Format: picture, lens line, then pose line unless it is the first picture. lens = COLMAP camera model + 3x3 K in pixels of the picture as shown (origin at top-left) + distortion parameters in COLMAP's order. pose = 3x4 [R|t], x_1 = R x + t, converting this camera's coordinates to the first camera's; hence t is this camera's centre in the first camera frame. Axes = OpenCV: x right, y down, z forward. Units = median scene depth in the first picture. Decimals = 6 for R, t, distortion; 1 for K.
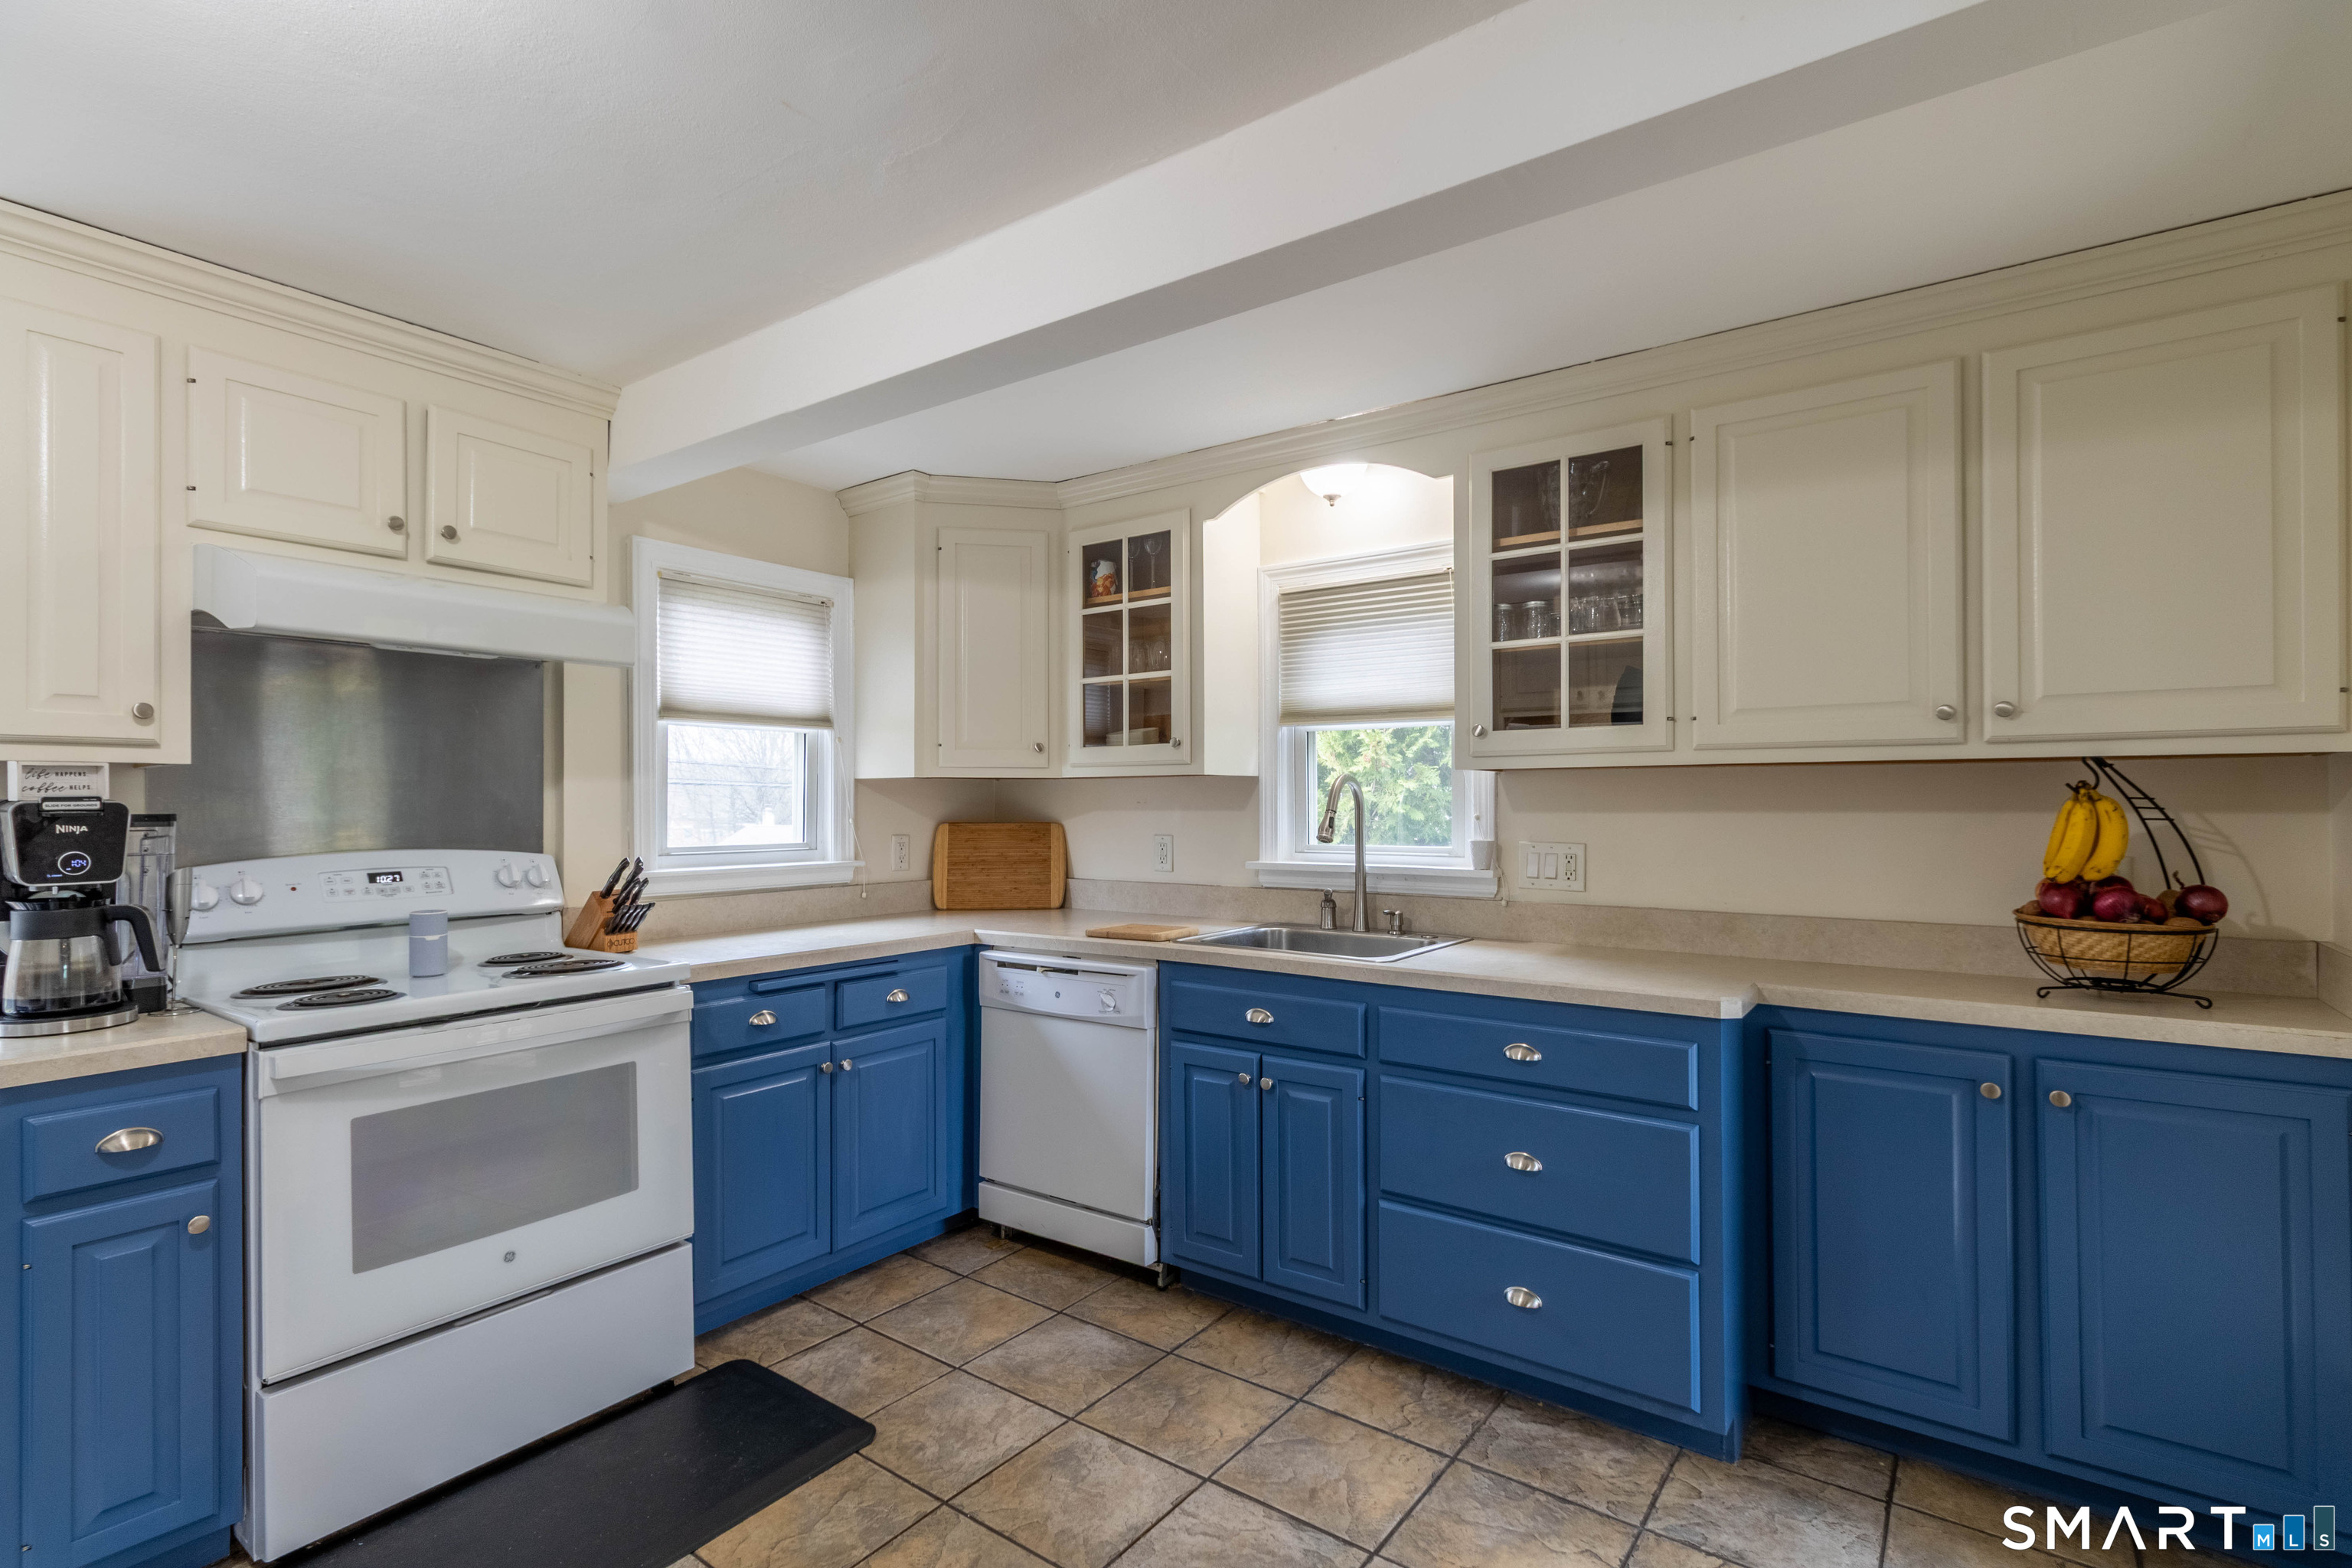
lens RADIAL K [[1098.1, 0, 1177.5], [0, 1098.1, 798.2], [0, 0, 1]] dist [0.005467, -0.001048]
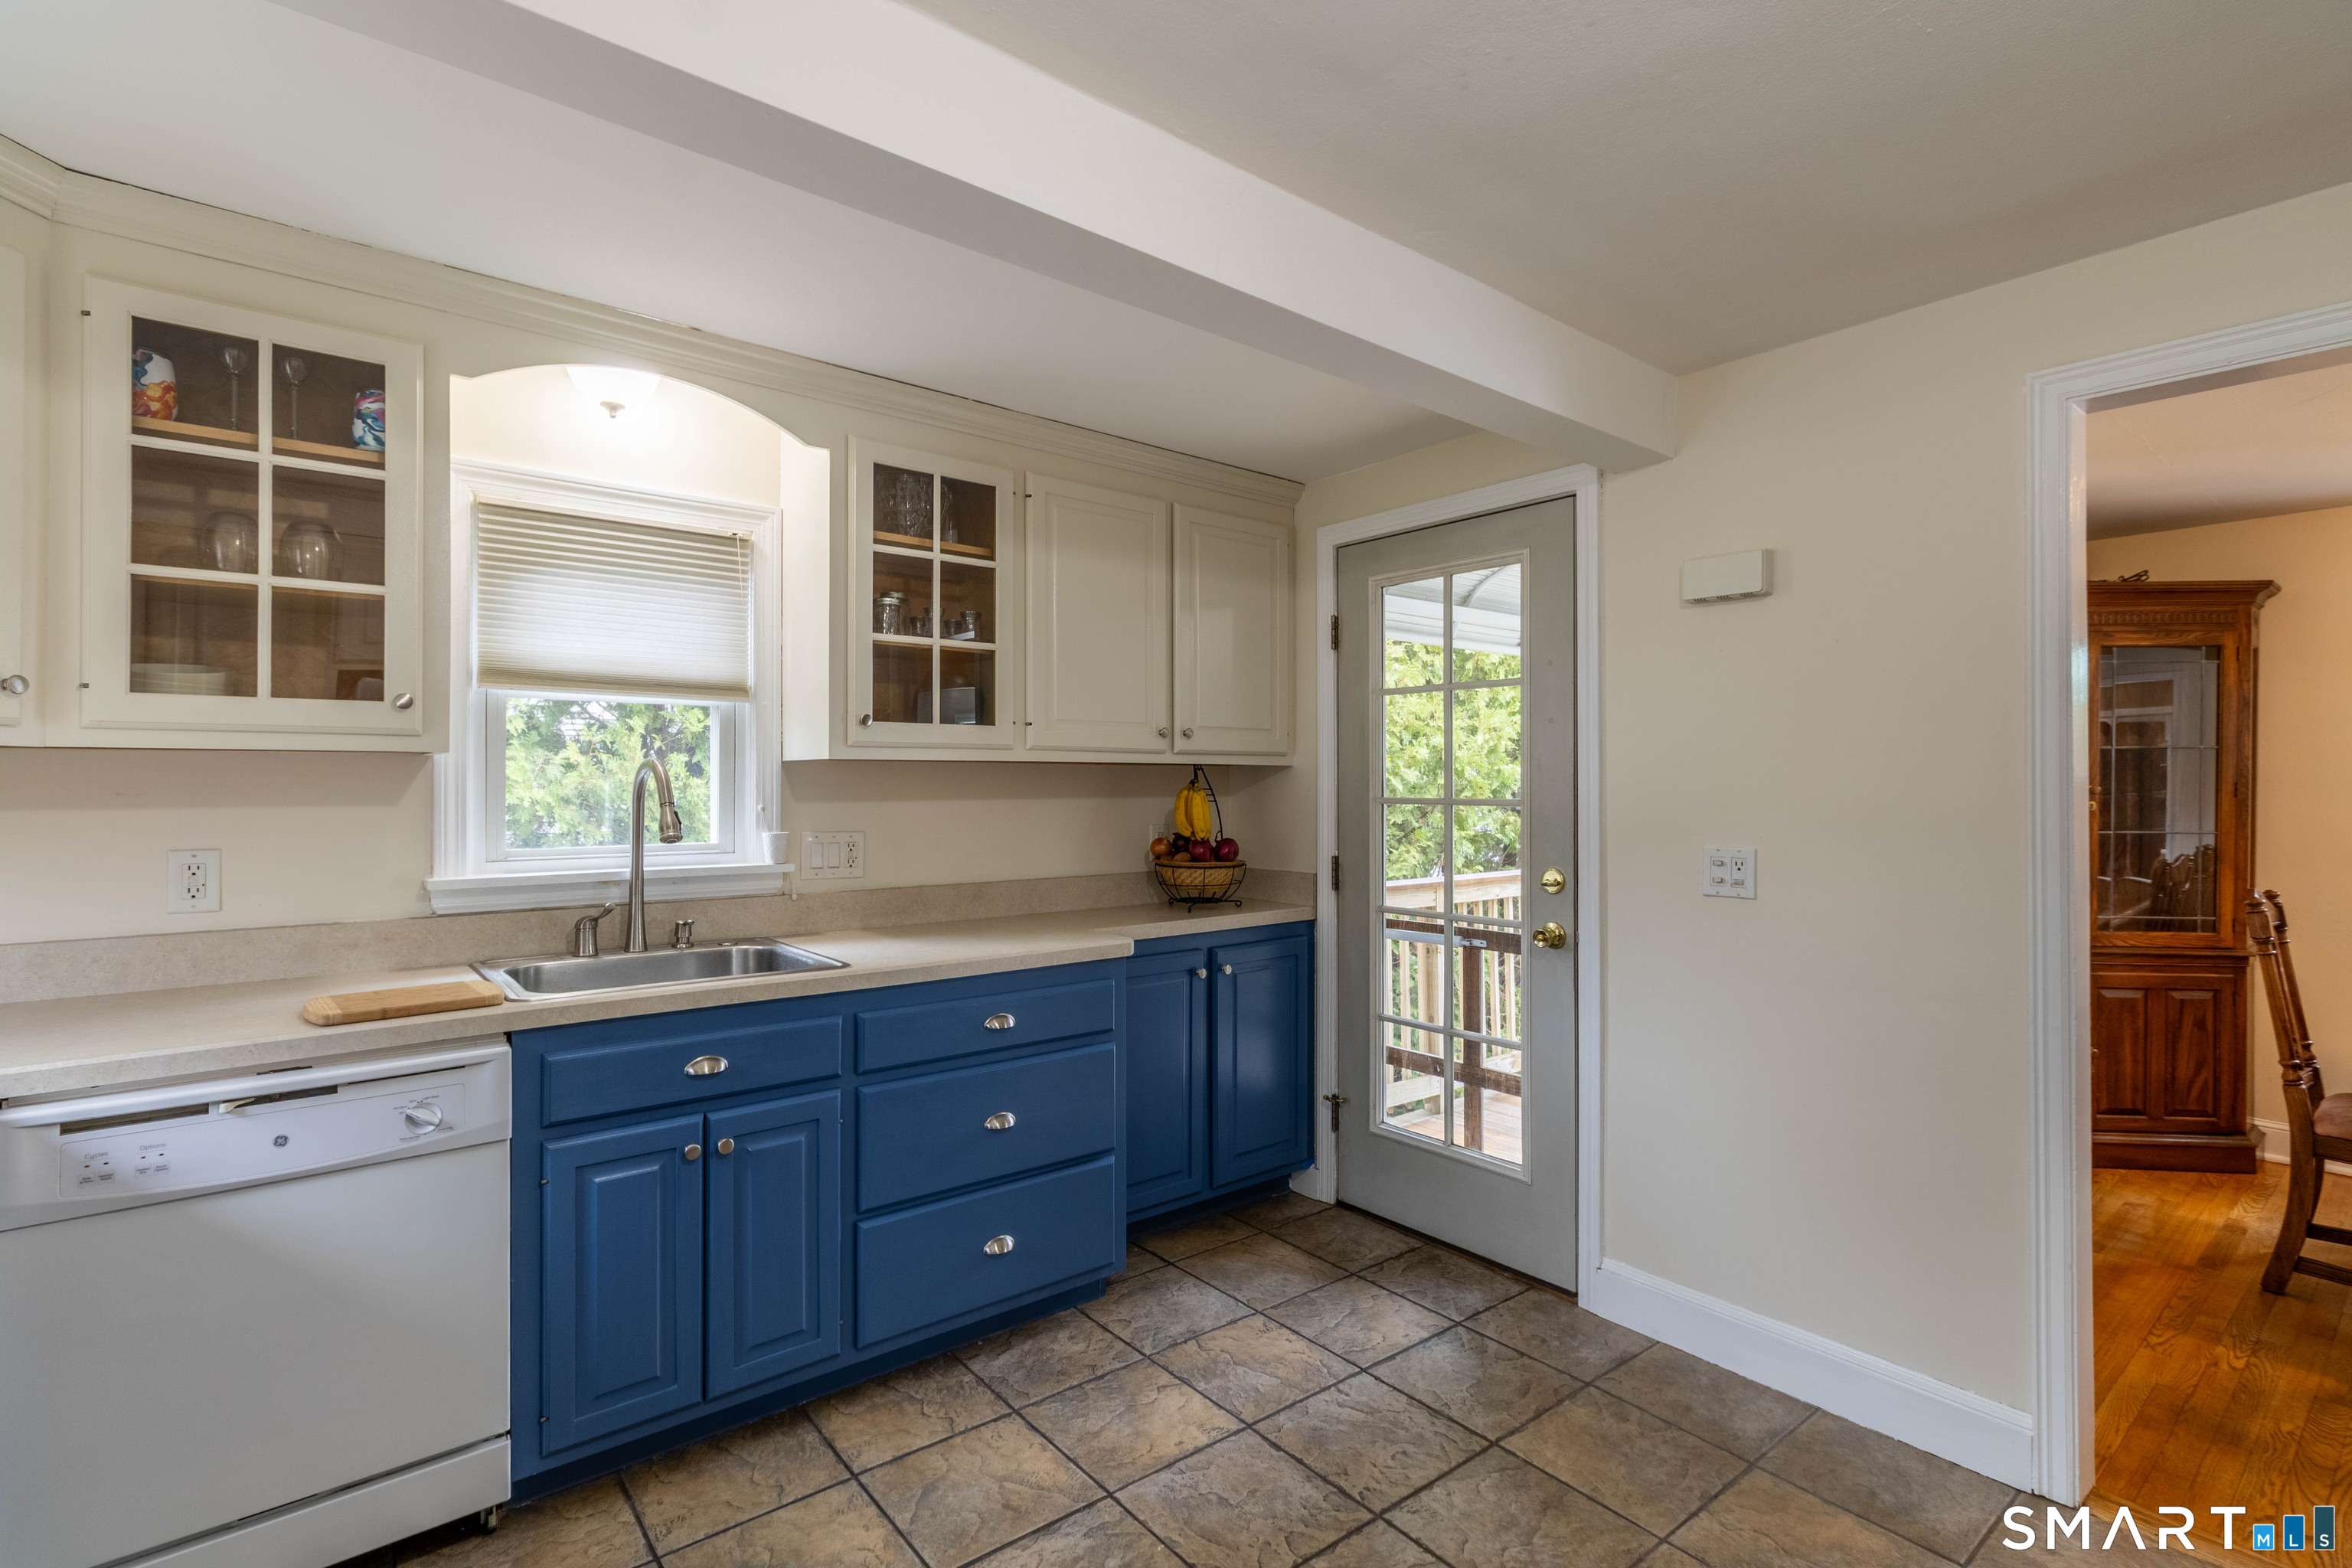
lens RADIAL K [[1098.1, 0, 1178.1], [0, 1098.1, 777.0], [0, 0, 1]] dist [0.005467, -0.001048]
pose [[0.252651, 0.009092, 0.967515, -0.626650], [-0.004087, 0.999957, -0.008330, -0.003105], [-0.967549, -0.001849, 0.252677, 0.491069]]
